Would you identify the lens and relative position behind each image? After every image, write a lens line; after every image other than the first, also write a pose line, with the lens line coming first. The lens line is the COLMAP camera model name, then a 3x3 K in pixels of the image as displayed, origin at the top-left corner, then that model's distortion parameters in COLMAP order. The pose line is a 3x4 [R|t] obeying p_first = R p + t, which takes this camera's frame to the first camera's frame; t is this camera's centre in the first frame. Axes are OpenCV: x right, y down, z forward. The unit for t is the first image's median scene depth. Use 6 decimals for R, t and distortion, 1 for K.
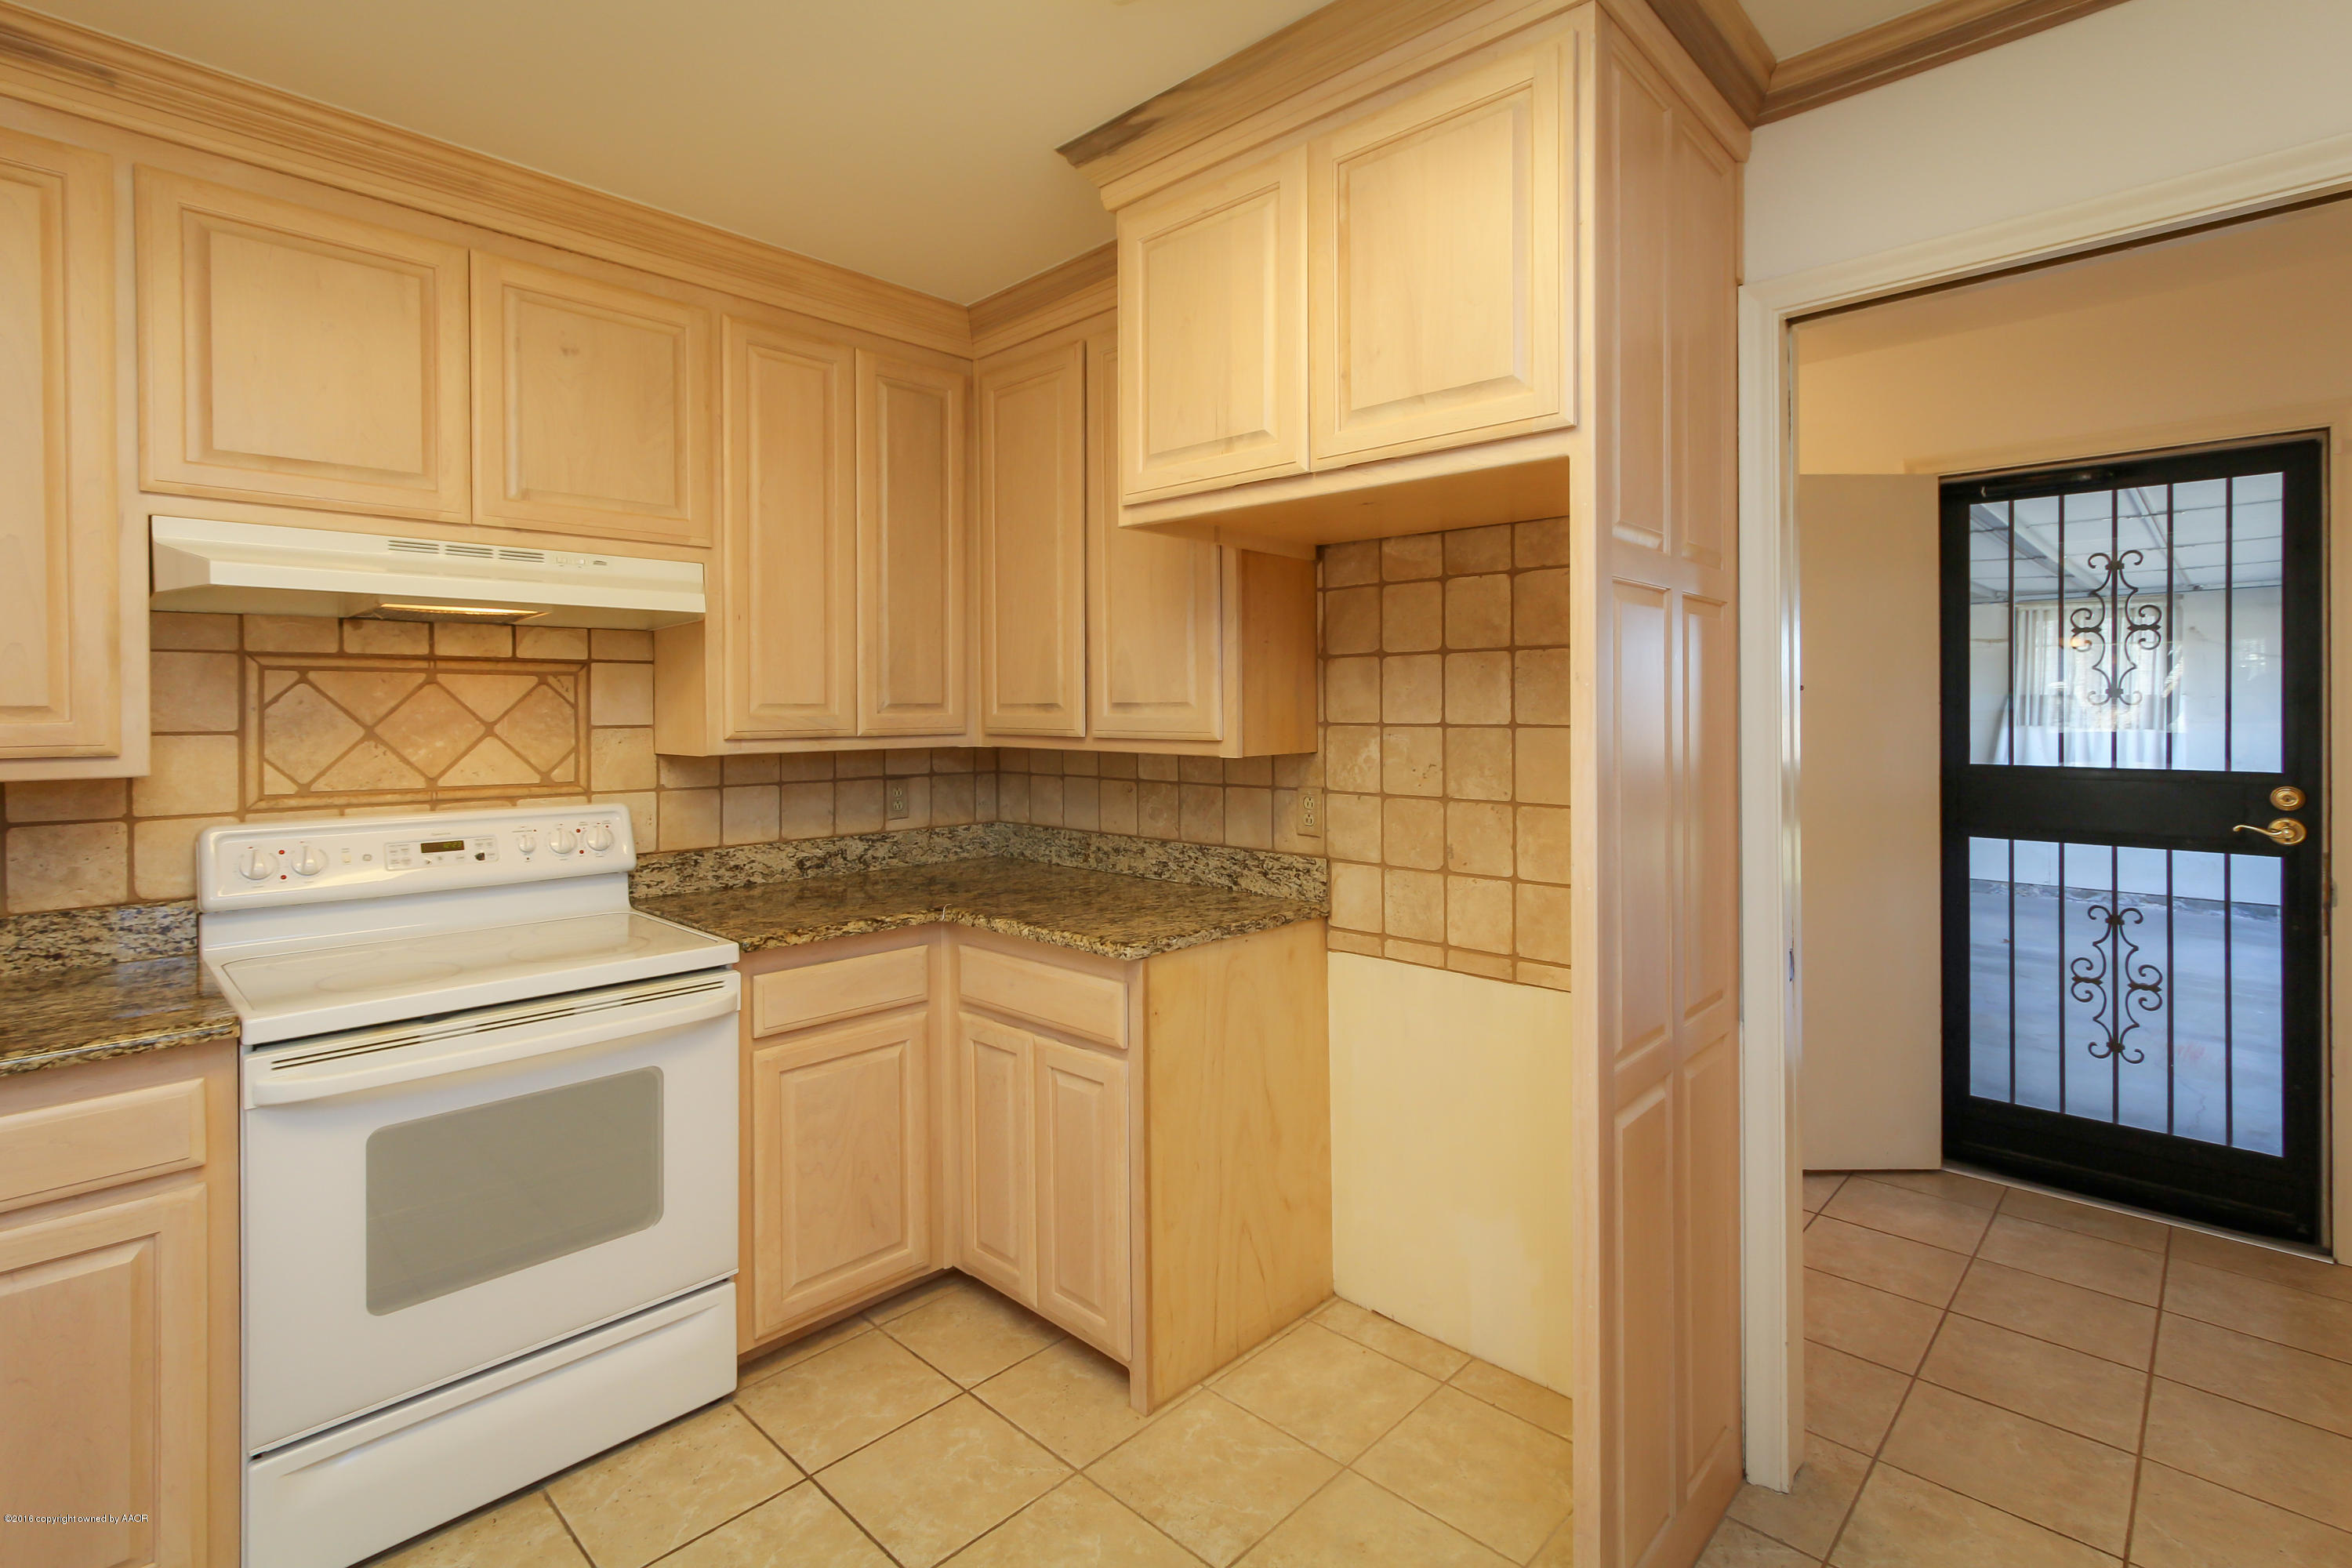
lens RADIAL K [[1117.3, 0, 1150.1], [0, 1117.3, 705.0], [0, 0, 1]] dist [-0.004883, 0.000250]
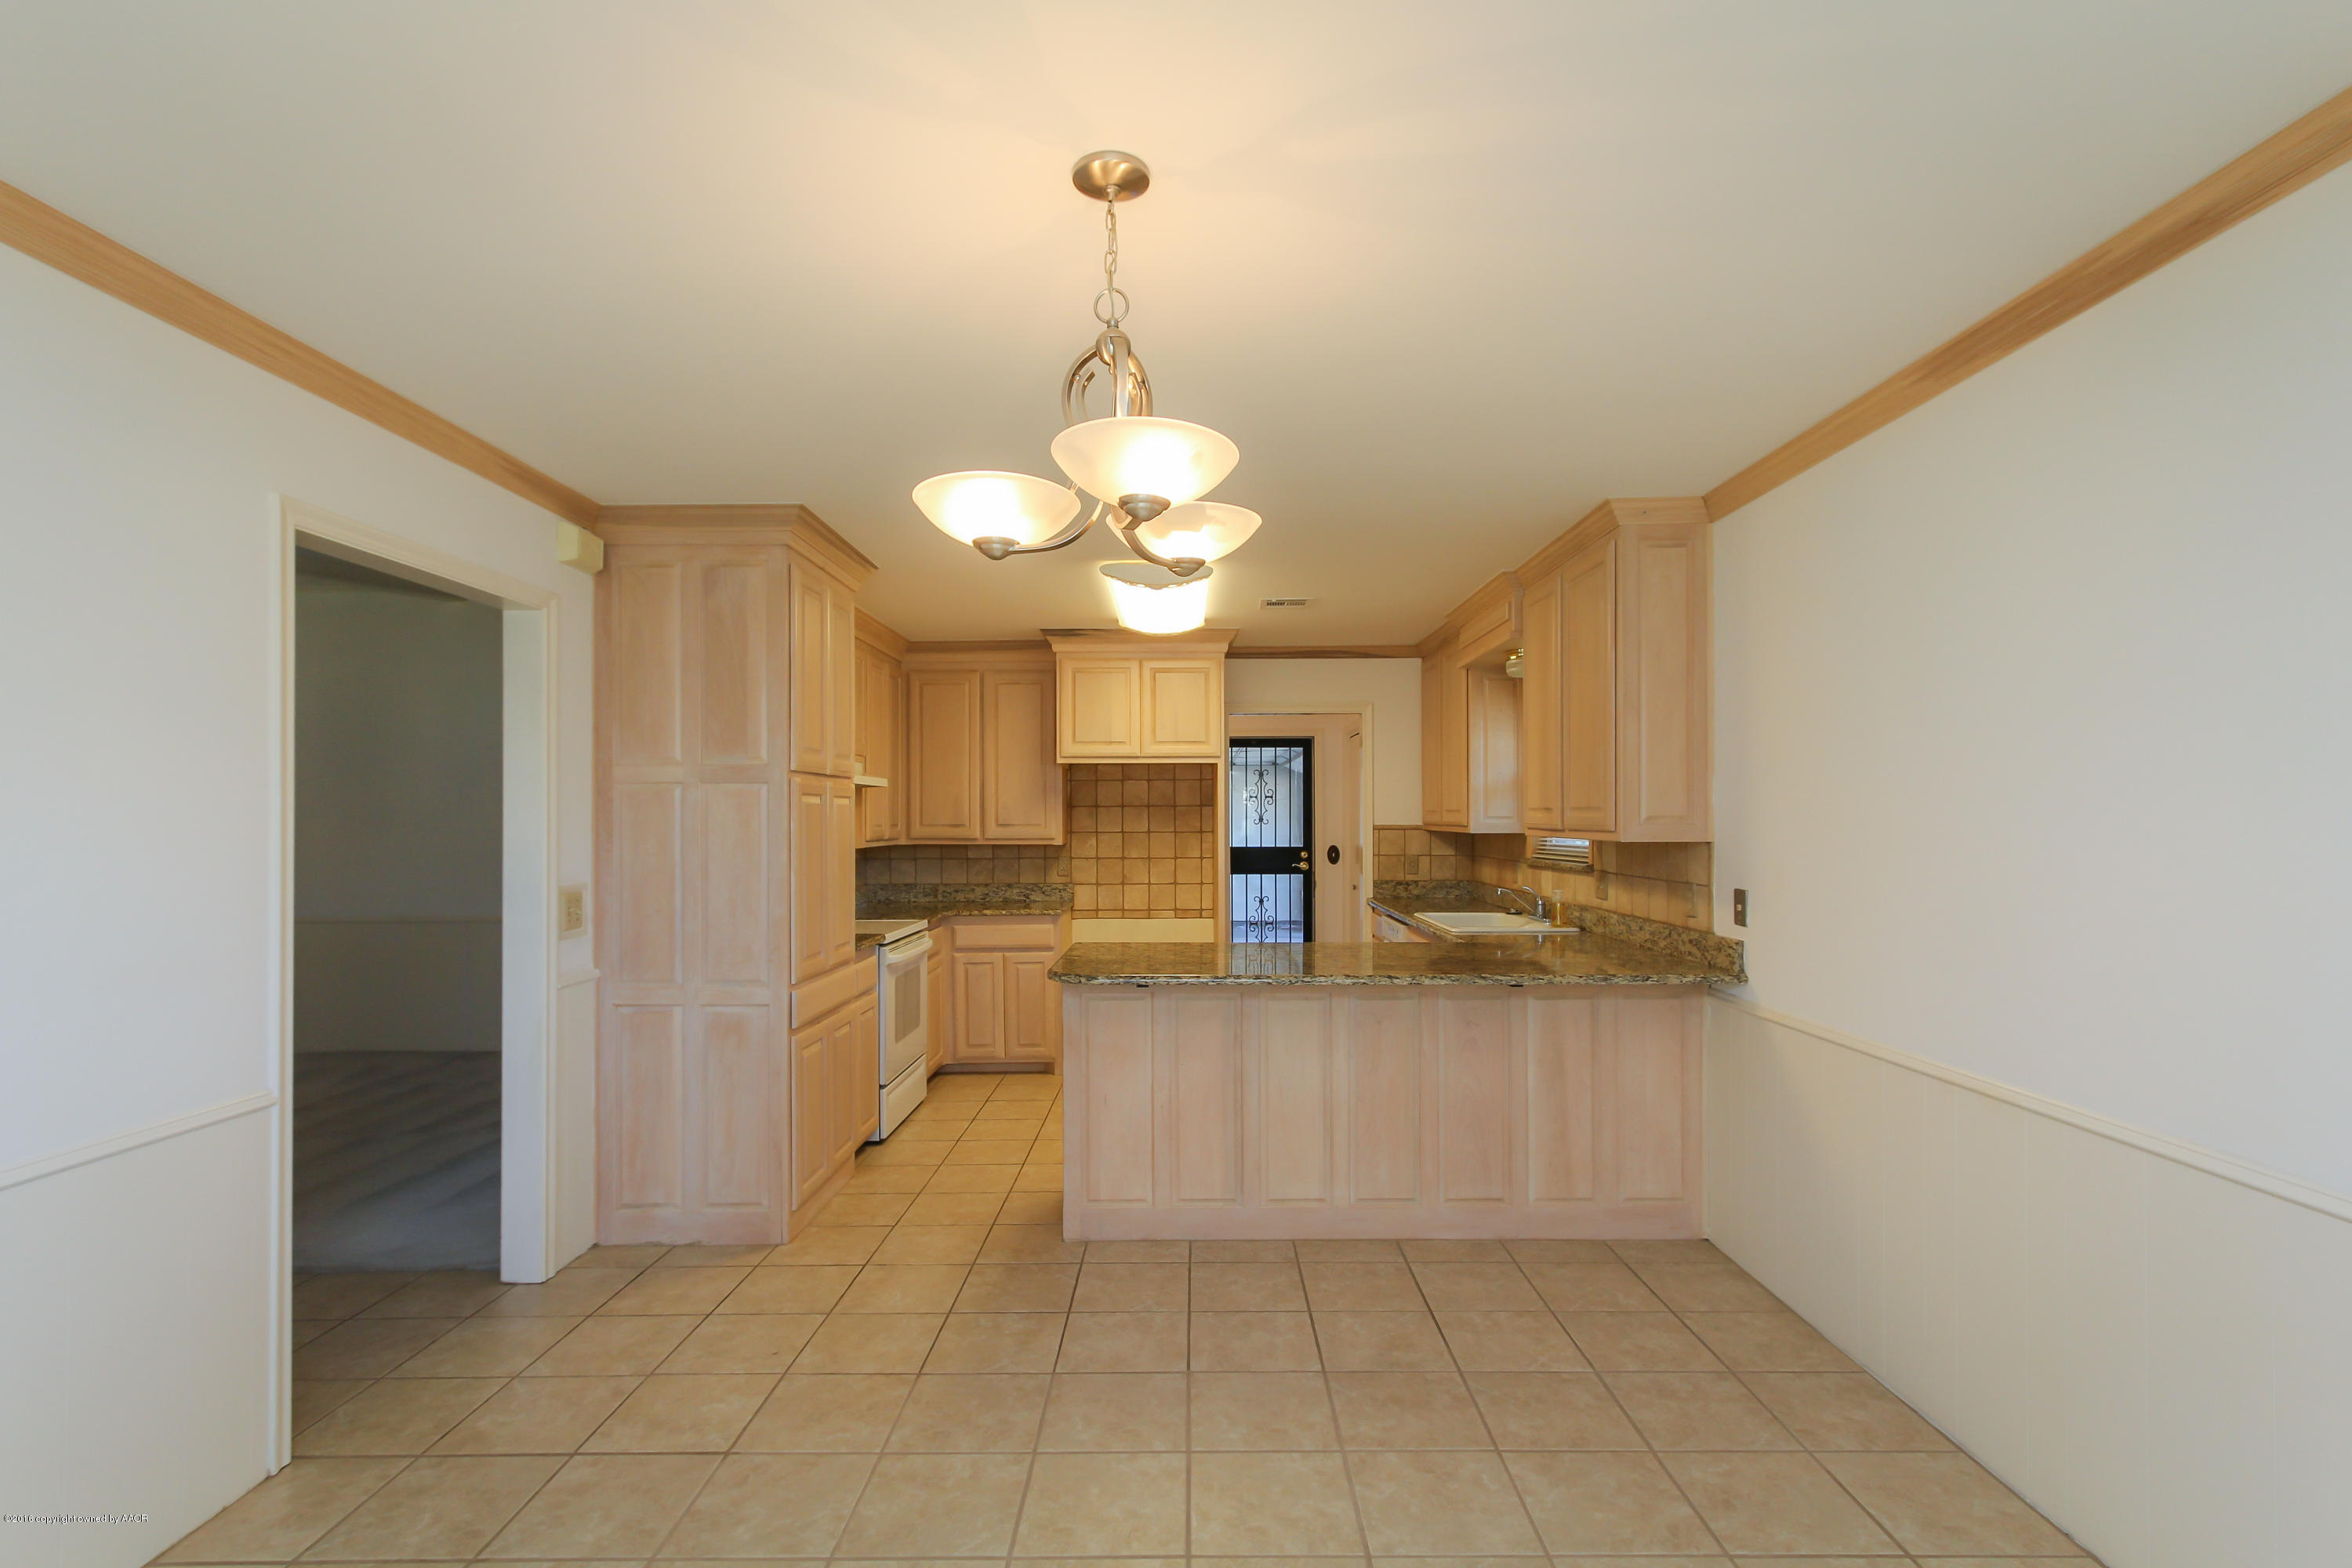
lens RADIAL K [[1117.3, 0, 1171.6], [0, 1117.3, 798.6], [0, 0, 1]] dist [-0.004883, 0.000250]
pose [[0.721962, 0.014058, 0.691790, -1.477833], [-0.001439, 0.999822, -0.018816, -0.012765], [-0.691931, 0.012590, 0.721854, -1.042854]]
